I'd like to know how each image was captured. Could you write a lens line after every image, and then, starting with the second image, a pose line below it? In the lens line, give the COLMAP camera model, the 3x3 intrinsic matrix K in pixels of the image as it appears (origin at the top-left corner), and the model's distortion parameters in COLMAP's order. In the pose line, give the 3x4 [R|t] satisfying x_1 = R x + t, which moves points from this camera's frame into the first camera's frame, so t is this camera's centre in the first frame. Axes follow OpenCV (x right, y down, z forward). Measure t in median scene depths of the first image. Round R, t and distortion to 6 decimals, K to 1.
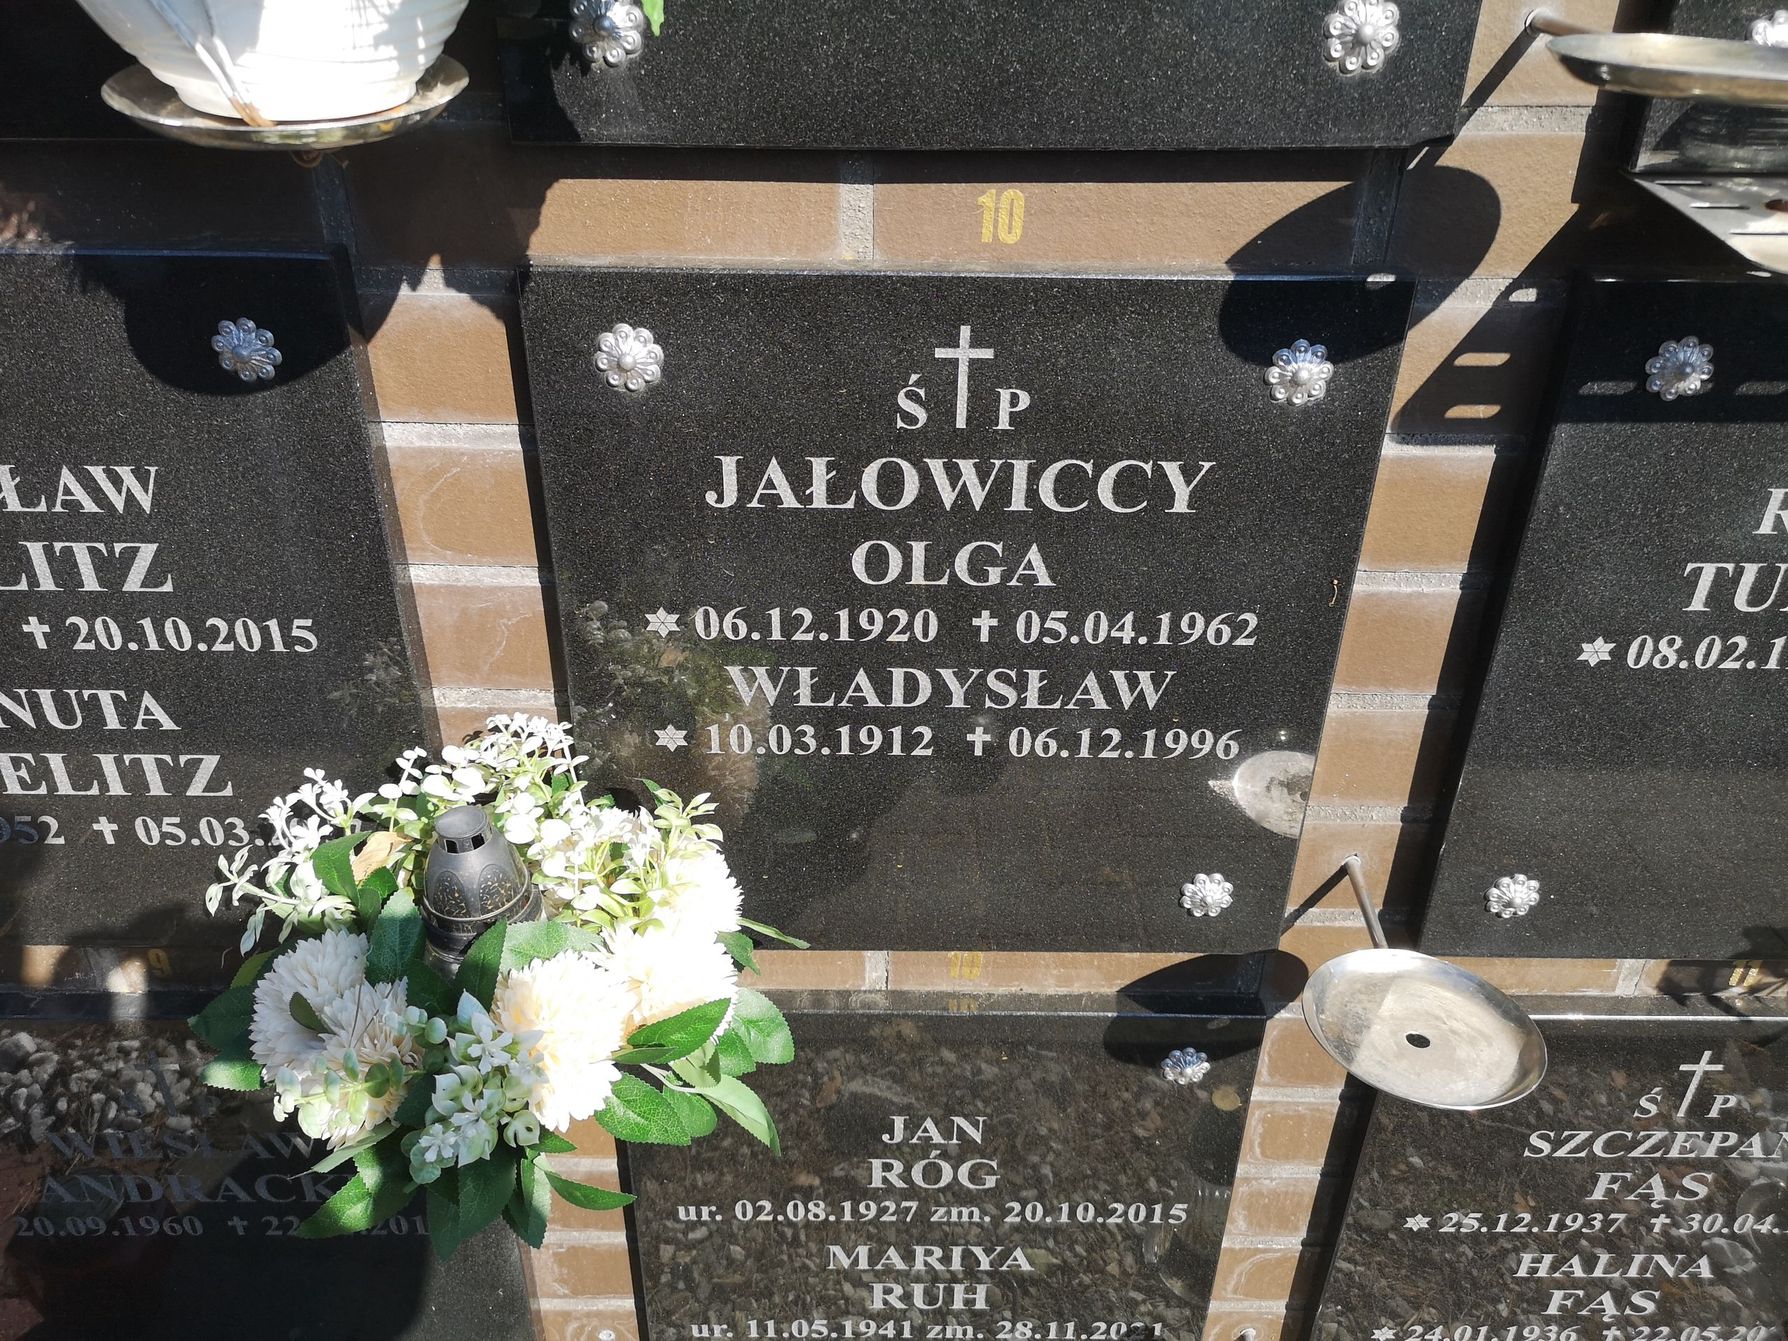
lens RADIAL K [[1361.8, 0, 892.3], [0, 1361.8, 651.8], [0, 0, 1]] dist [0.040961, -0.048692]
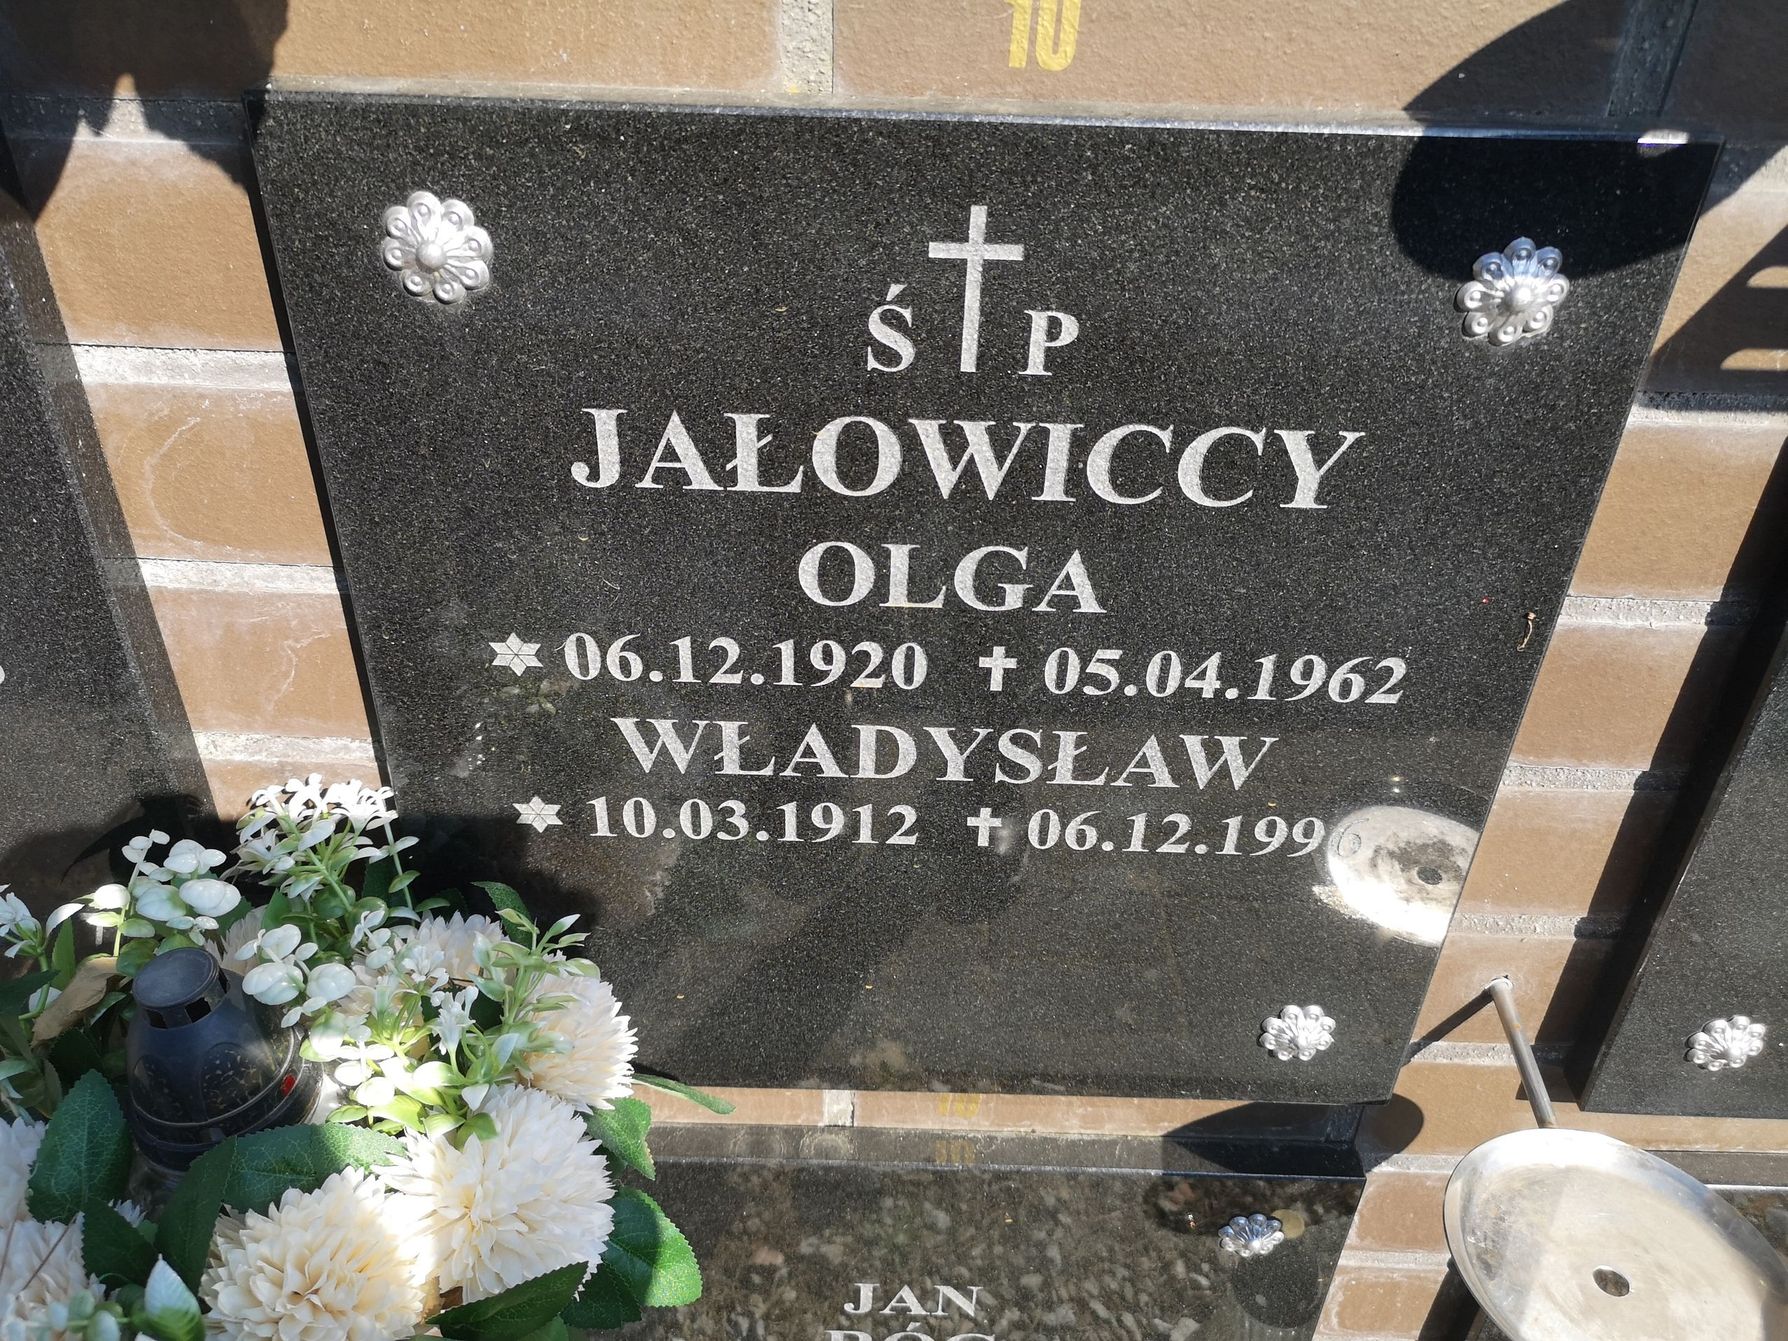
lens RADIAL K [[1365.4, 0, 886.6], [0, 1365.4, 653.0], [0, 0, 1]] dist [0.044117, -0.060661]
pose [[0.999776, 0.019937, -0.007059, 0.017972], [-0.019527, 0.998344, 0.054111, -0.061726], [0.008126, -0.053961, 0.998510, 0.327451]]
